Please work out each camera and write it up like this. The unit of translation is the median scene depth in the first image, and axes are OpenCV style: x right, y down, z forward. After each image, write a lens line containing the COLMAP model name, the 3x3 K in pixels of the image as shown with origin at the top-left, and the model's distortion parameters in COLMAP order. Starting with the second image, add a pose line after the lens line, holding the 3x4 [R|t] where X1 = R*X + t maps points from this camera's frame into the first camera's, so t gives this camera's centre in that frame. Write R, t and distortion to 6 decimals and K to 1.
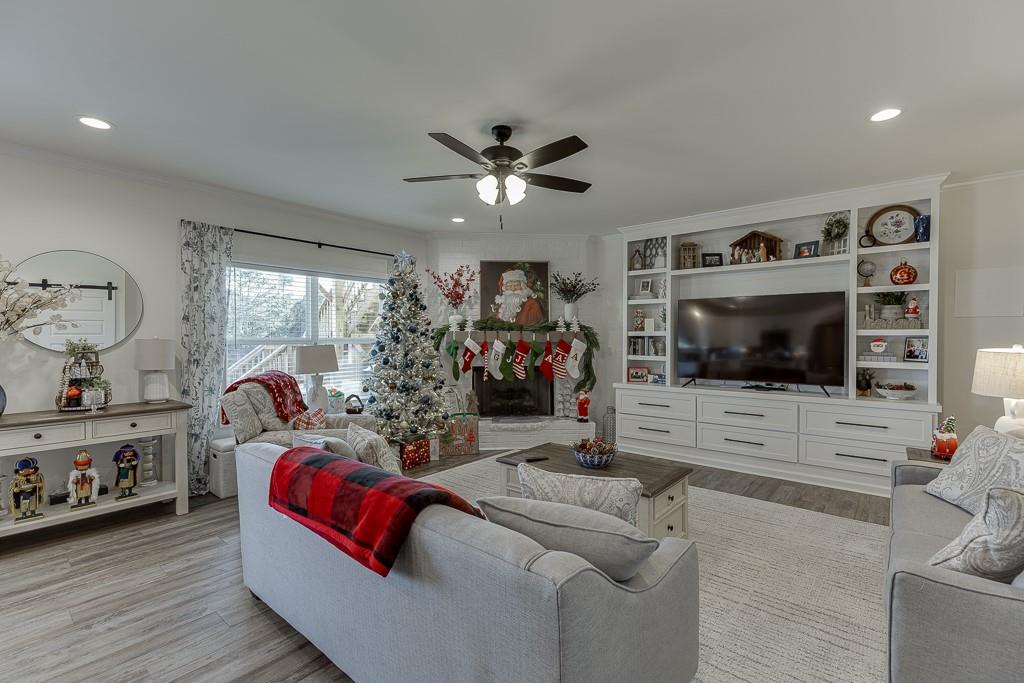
lens RADIAL K [[457.1, 0, 518.8], [0, 457.1, 342.8], [0, 0, 1]] dist [0.006804, -0.000068]
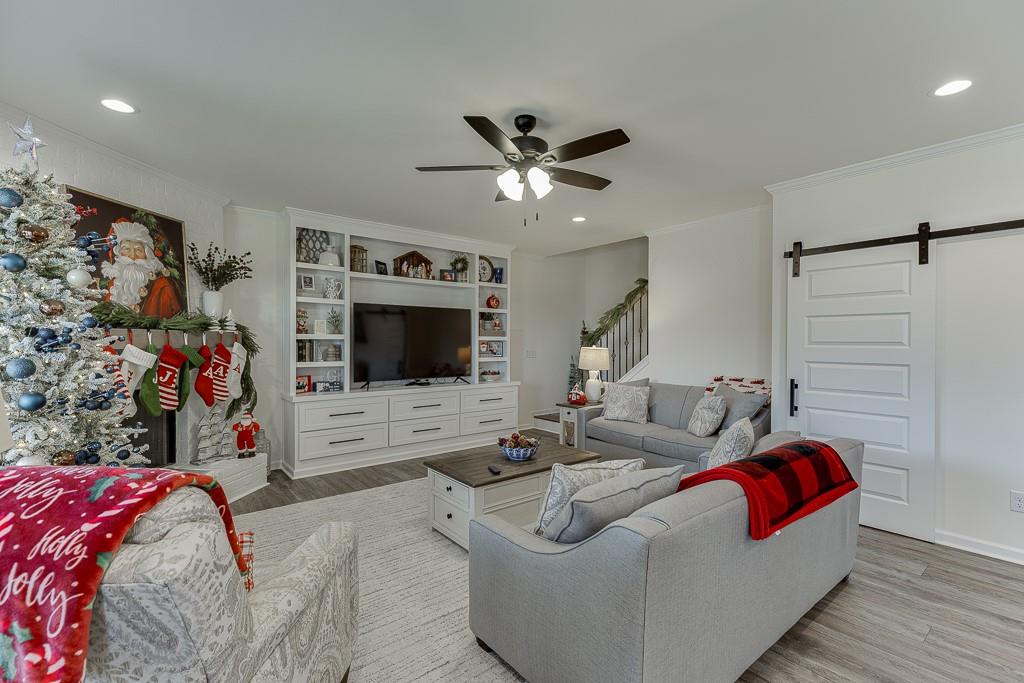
lens RADIAL K [[457.1, 0, 518.8], [0, 457.1, 342.8], [0, 0, 1]] dist [0.006804, -0.000068]
pose [[0.194137, -0.000359, 0.980974, -0.512110], [0.010113, 0.999948, -0.001635, -0.003067], [-0.980922, 0.010238, 0.194131, 0.447018]]
